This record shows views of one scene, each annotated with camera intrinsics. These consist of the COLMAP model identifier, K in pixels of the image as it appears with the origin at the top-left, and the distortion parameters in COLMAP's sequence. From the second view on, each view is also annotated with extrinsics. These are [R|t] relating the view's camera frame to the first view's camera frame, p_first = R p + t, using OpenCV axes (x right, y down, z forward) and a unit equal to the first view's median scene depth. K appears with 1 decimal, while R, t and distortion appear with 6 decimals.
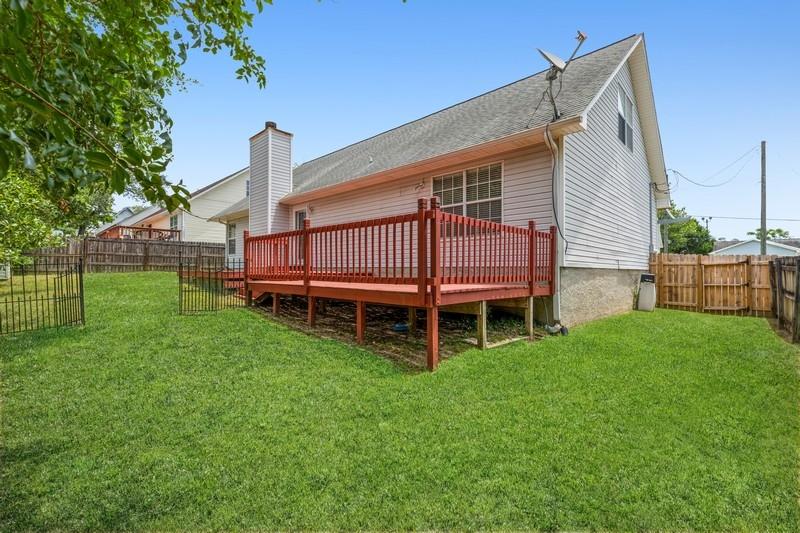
lens RADIAL K [[354.5, 0, 397.3], [0, 354.5, 269.5], [0, 0, 1]] dist [-0.000450, 0.000213]
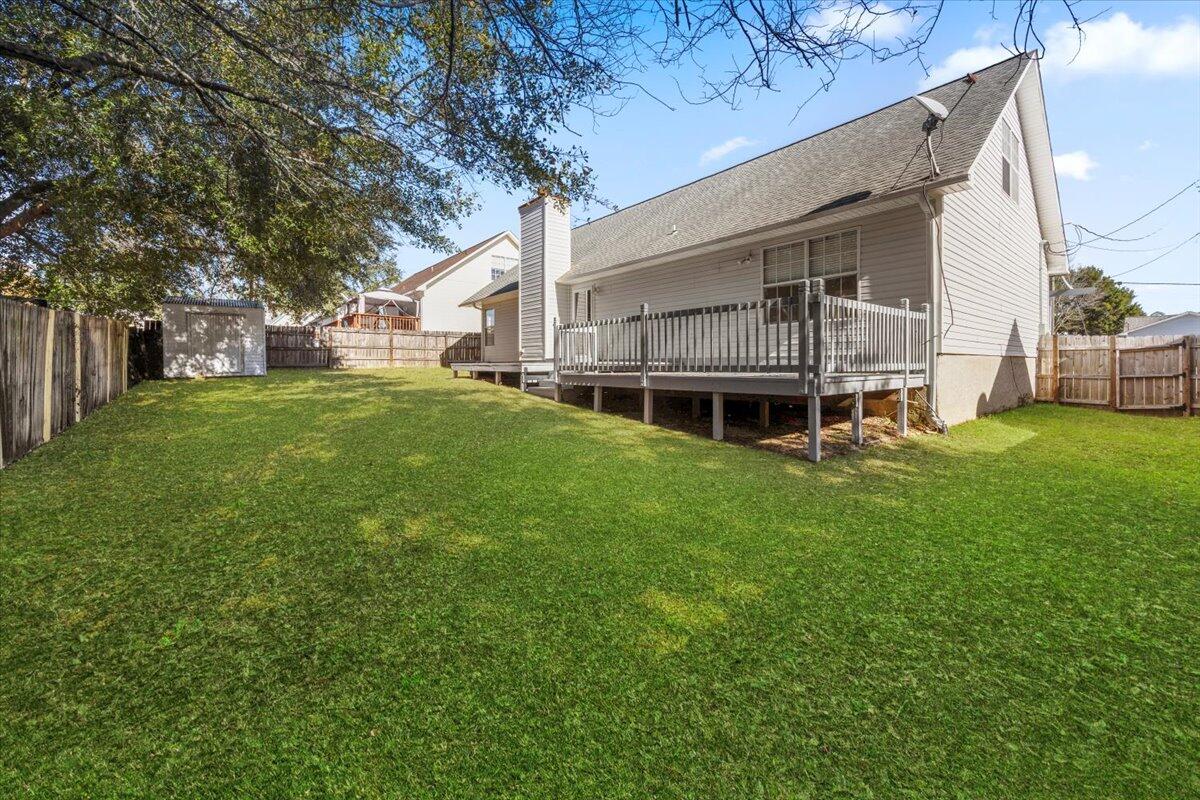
lens RADIAL K [[469.6, 0, 599.8], [0, 469.6, 373.8], [0, 0, 1]] dist [0.000051, -0.000018]
pose [[0.994236, -0.007806, -0.106931, -0.152848], [0.010202, 0.999709, 0.021876, 0.006217], [0.106729, -0.022841, 0.994026, -0.137381]]
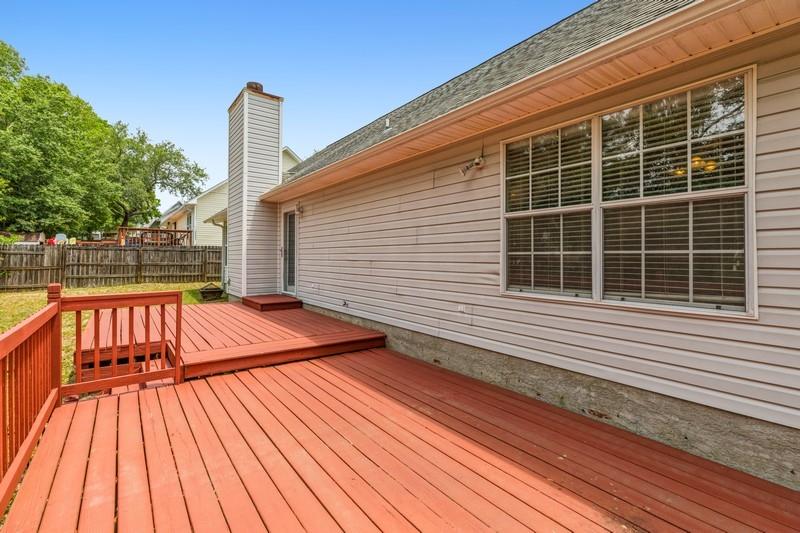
lens RADIAL K [[364.1, 0, 395.8], [0, 364.1, 256.3], [0, 0, 1]] dist [0.000633, 0.000184]
pose [[0.988019, -0.000364, -0.154331, 0.032734], [-0.000021, 0.999997, -0.002495, -0.107496], [0.154331, 0.002468, 0.988016, 0.479153]]
